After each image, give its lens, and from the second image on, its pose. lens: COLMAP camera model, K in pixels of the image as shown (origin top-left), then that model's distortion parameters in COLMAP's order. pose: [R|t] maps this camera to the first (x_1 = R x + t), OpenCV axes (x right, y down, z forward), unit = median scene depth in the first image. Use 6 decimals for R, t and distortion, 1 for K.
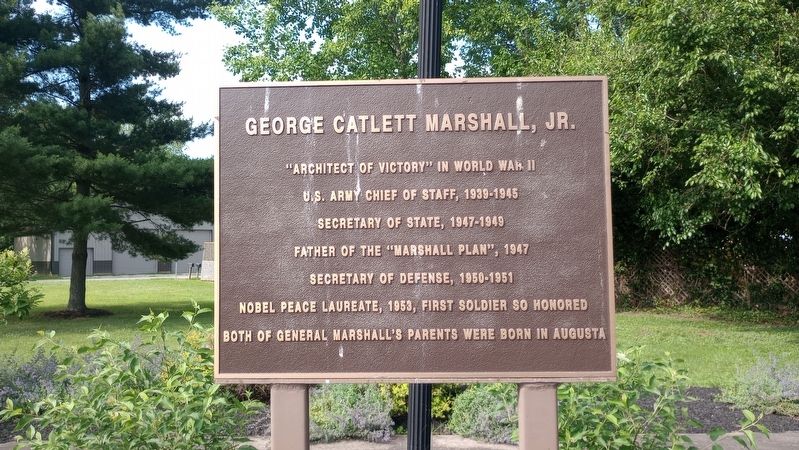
lens RADIAL K [[696.4, 0, 380.7], [0, 696.4, 224.4], [0, 0, 1]] dist [0.020949, 0.003993]
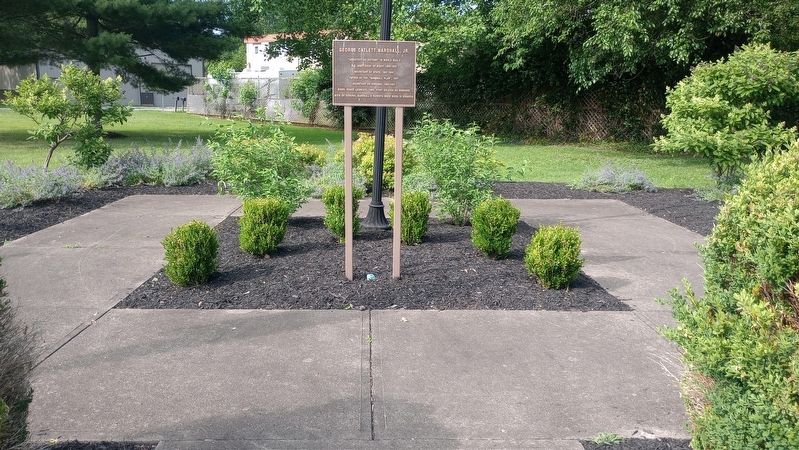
lens RADIAL K [[696.4, 0, 380.7], [0, 696.4, 224.4], [0, 0, 1]] dist [0.020949, 0.003993]
pose [[0.998923, 0.022334, 0.040659, -0.006764], [-0.030859, 0.974341, 0.222952, -0.004323], [-0.034636, -0.223967, 0.973981, -0.317658]]
